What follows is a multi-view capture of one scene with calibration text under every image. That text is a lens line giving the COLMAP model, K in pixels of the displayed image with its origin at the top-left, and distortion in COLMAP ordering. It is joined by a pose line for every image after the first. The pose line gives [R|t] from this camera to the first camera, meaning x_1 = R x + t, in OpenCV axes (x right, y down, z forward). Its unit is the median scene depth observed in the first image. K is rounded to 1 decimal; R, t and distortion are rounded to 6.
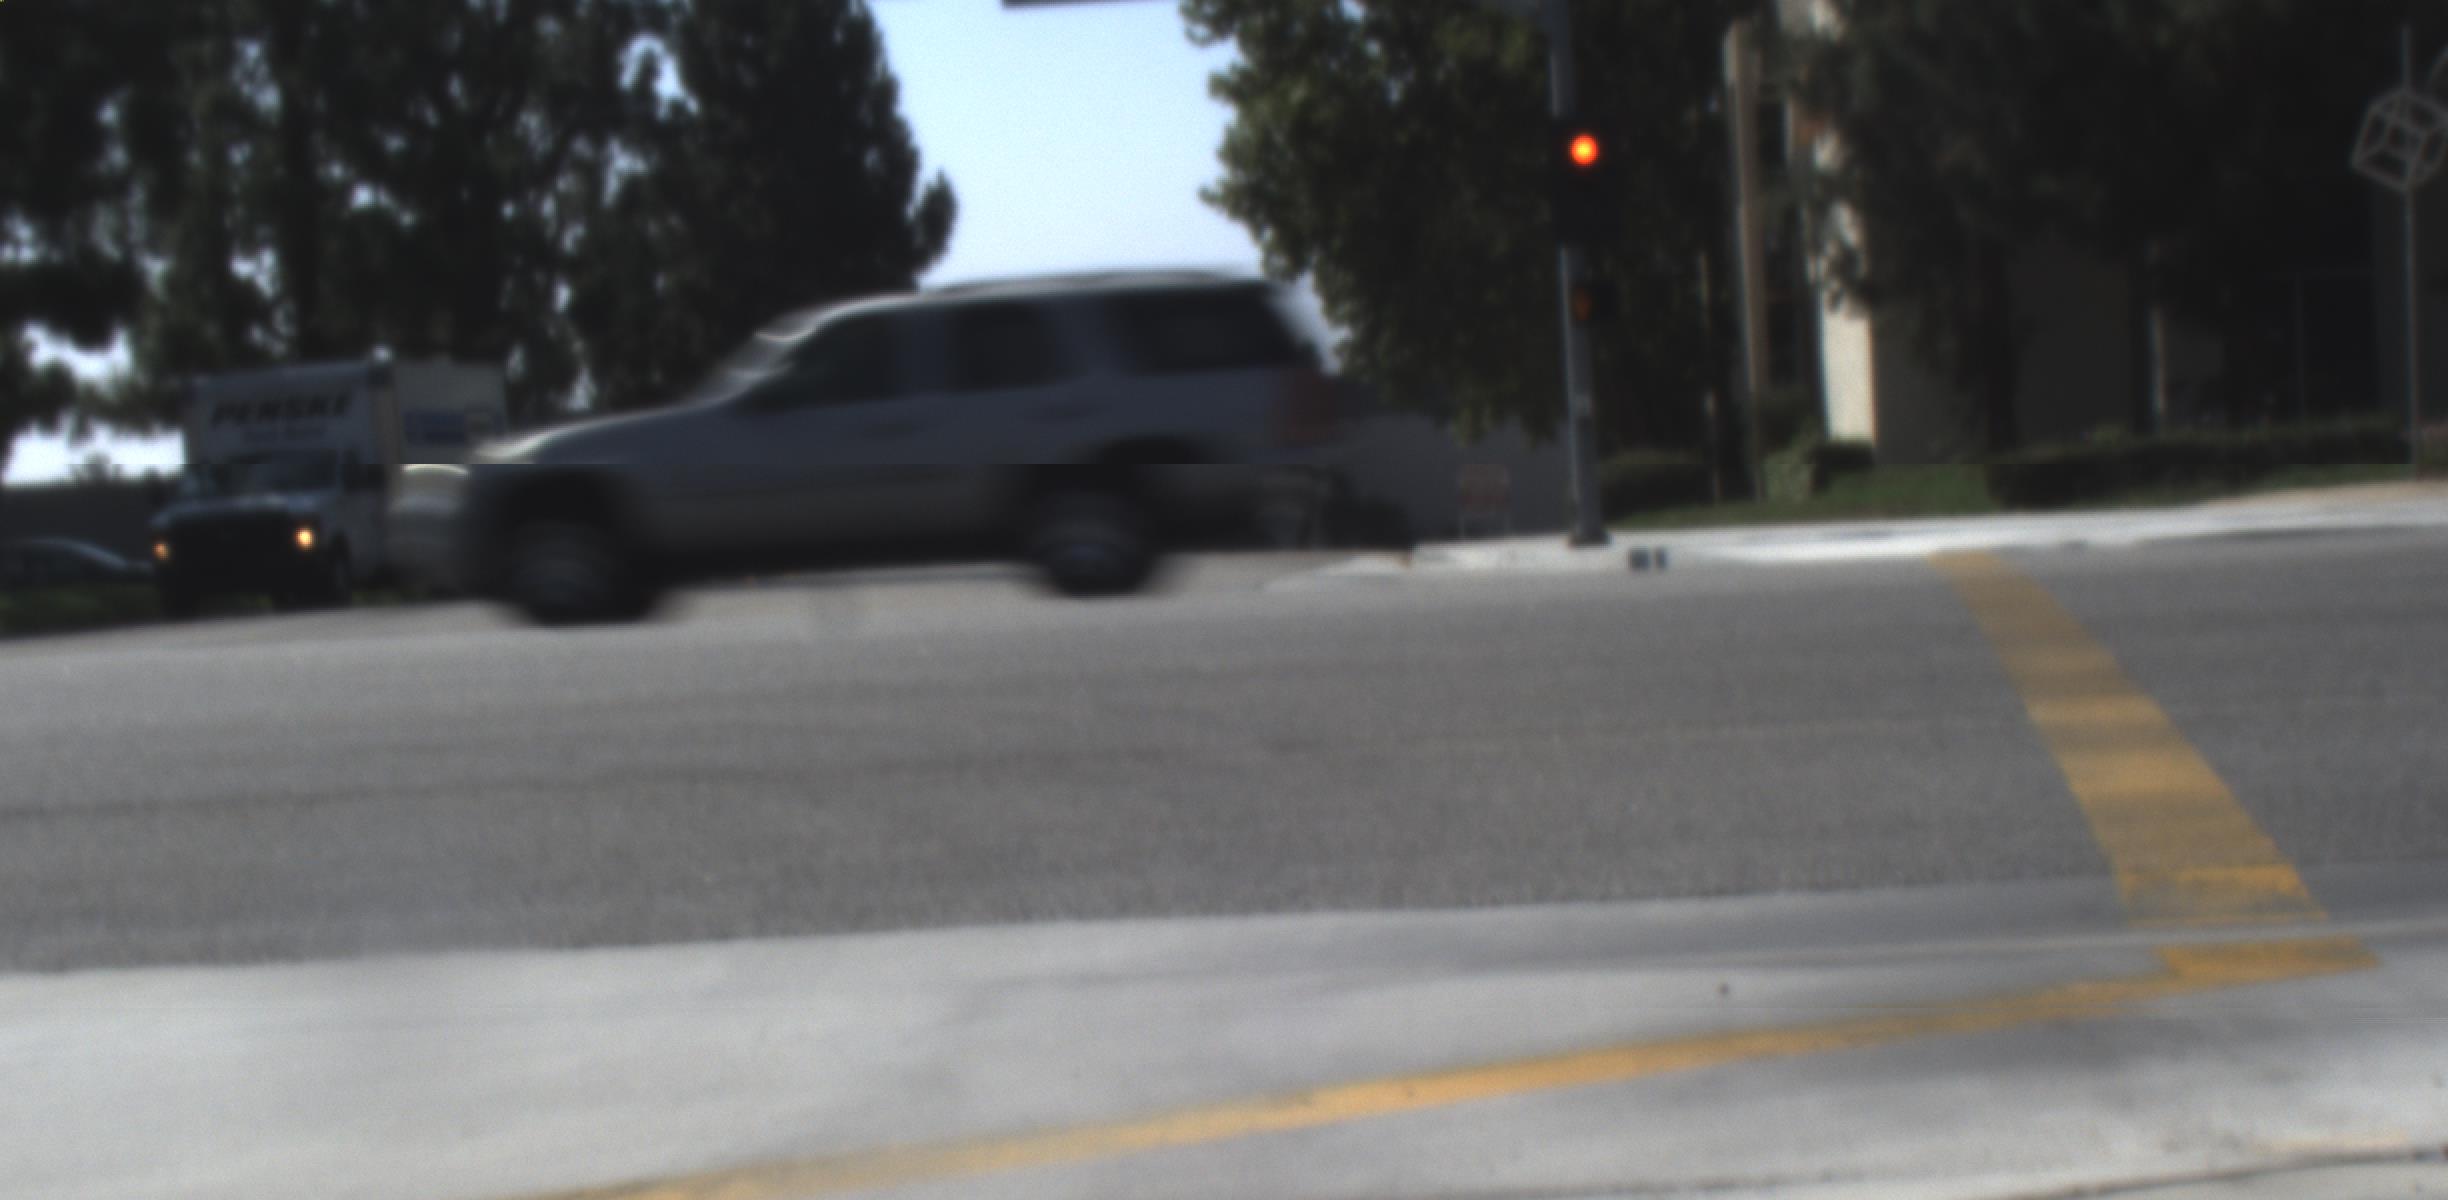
lens RADIAL K [[7078.3, 0, 1225.0], [0, 7078.3, 600.0], [0, 0, 1]] dist [-0.091374, -0.211161]
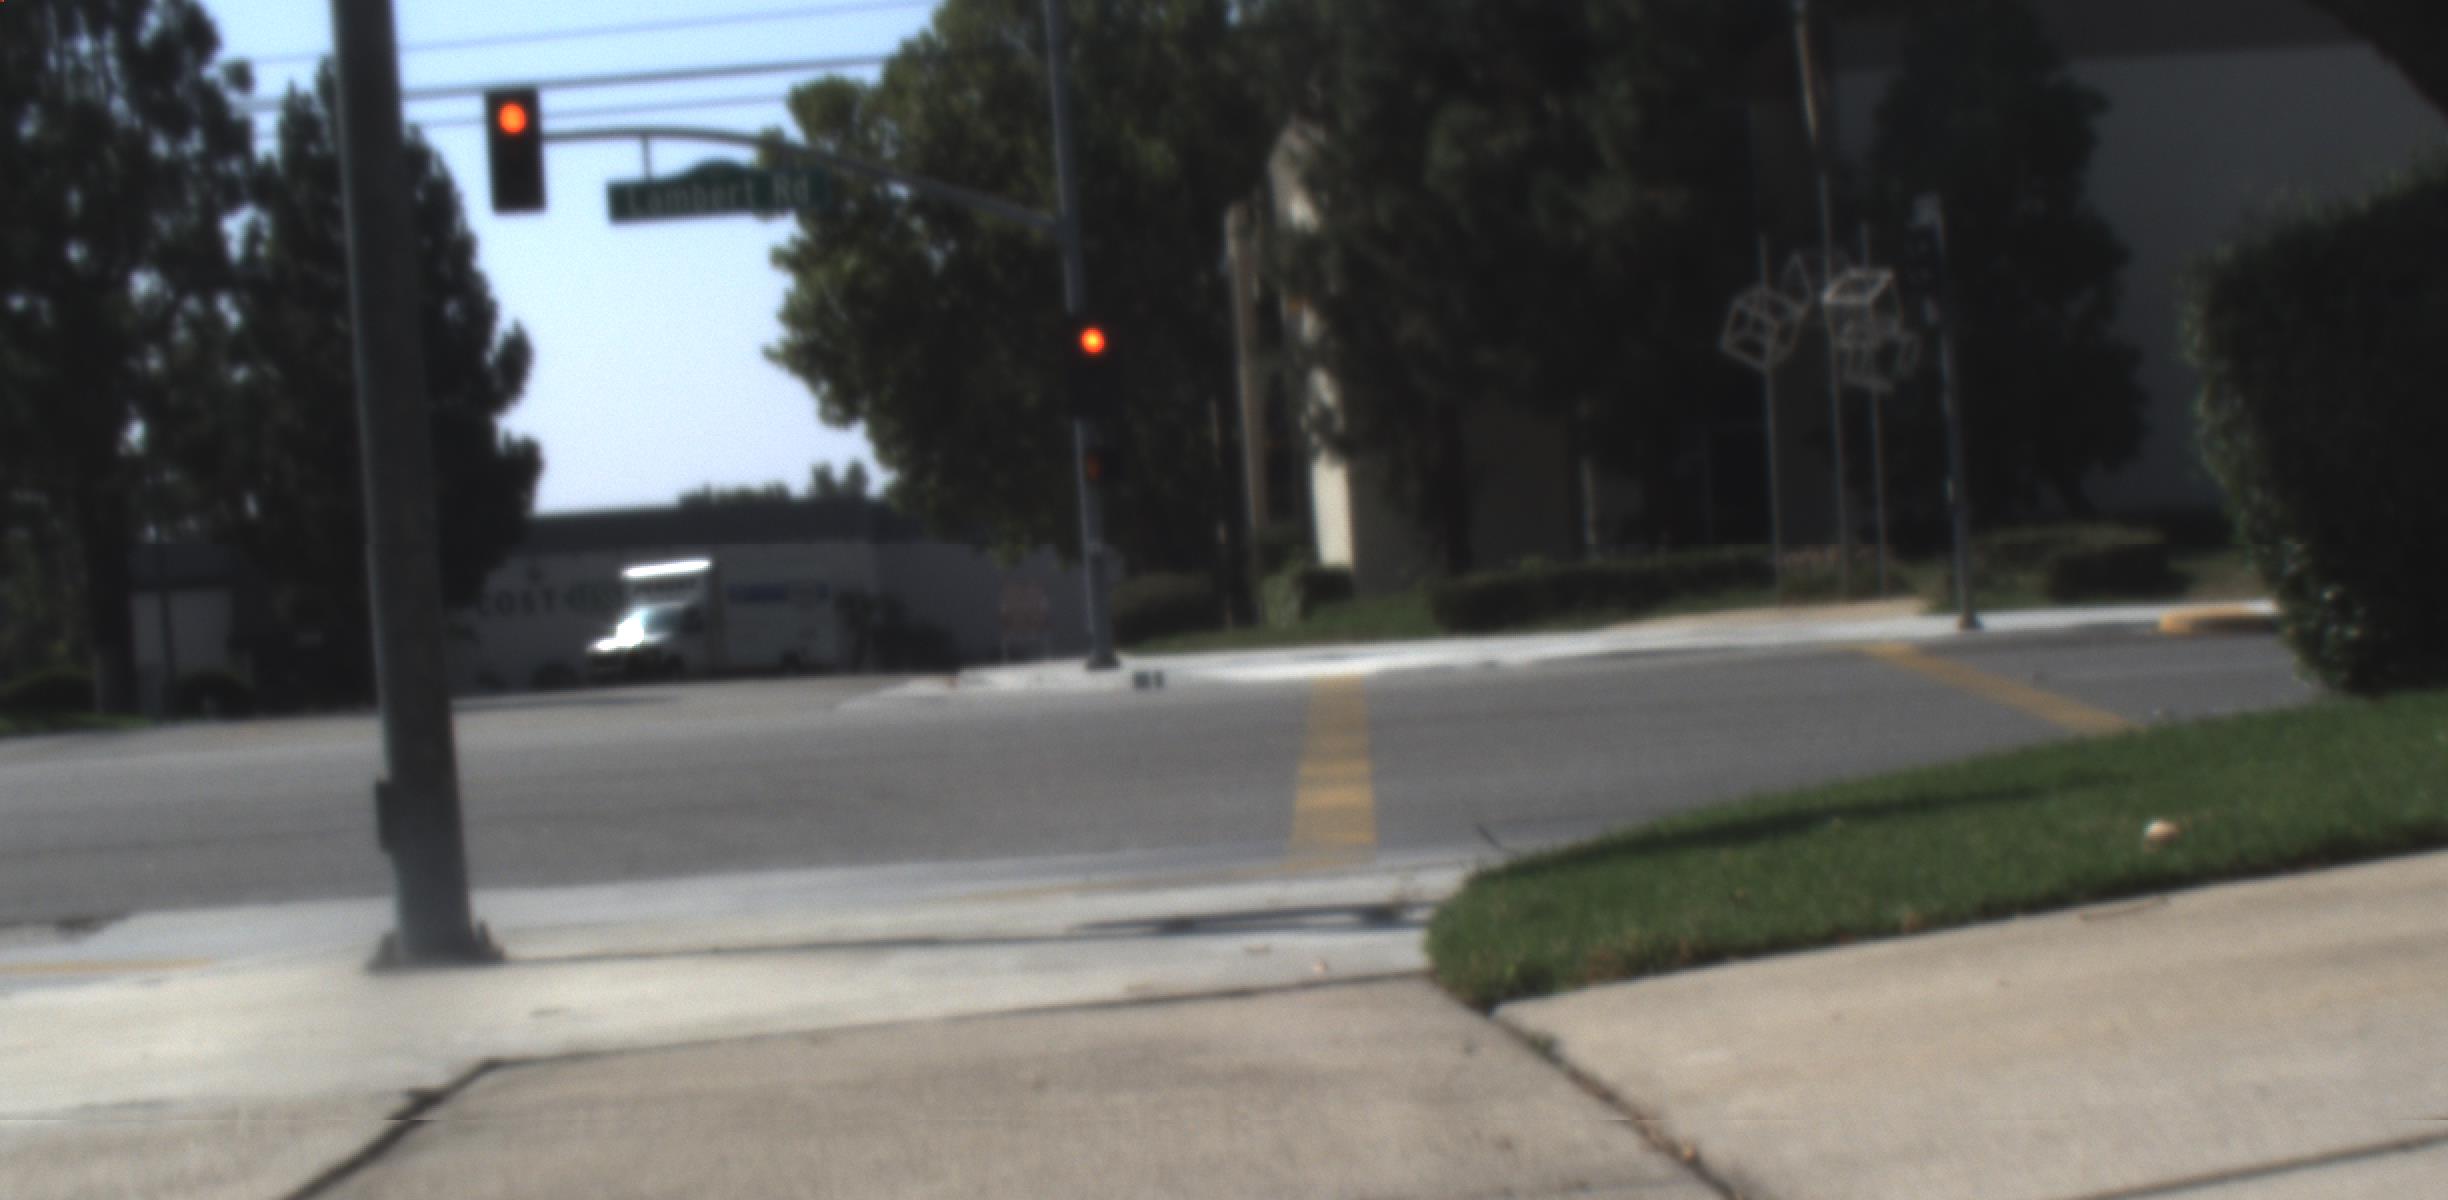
lens RADIAL K [[7078.3, 0, 1225.0], [0, 7078.3, 600.0], [0, 0, 1]] dist [-0.091374, -0.211161]
pose [[0.997860, -0.012762, 0.064136, -0.004197], [0.013742, 0.999795, -0.014863, -0.000831], [-0.063933, 0.015713, 0.997830, -0.169723]]
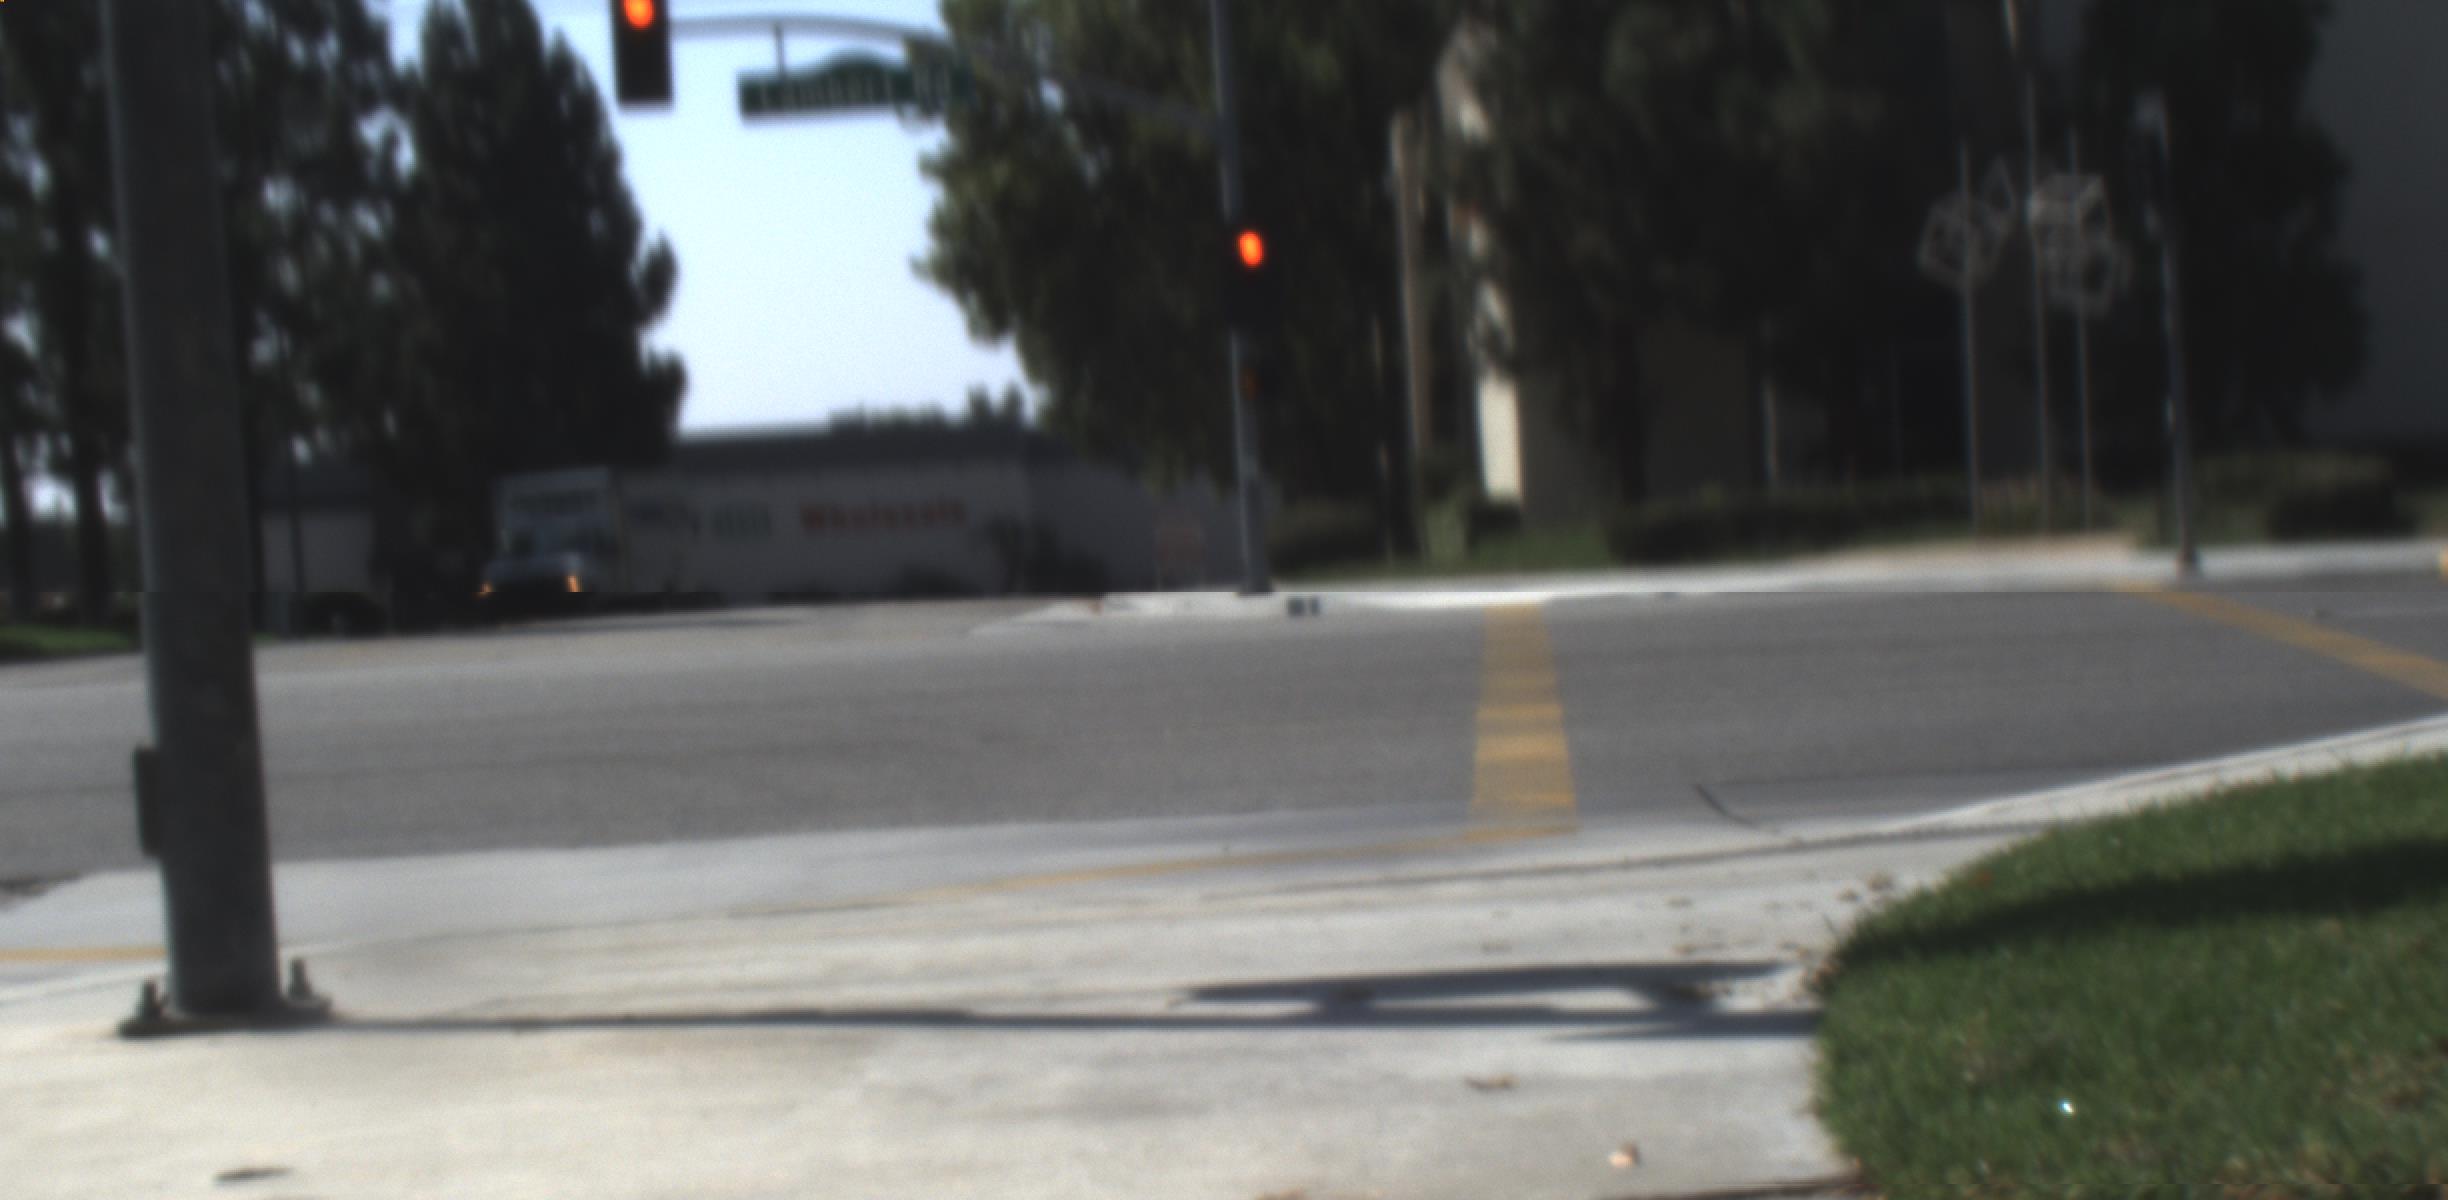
lens RADIAL K [[7078.3, 0, 1225.0], [0, 7078.3, 600.0], [0, 0, 1]] dist [-0.091374, -0.211161]
pose [[0.999123, -0.002659, 0.041798, -0.001189], [0.002875, 0.999983, -0.005109, -0.000941], [-0.041784, 0.005224, 0.999113, -0.114334]]
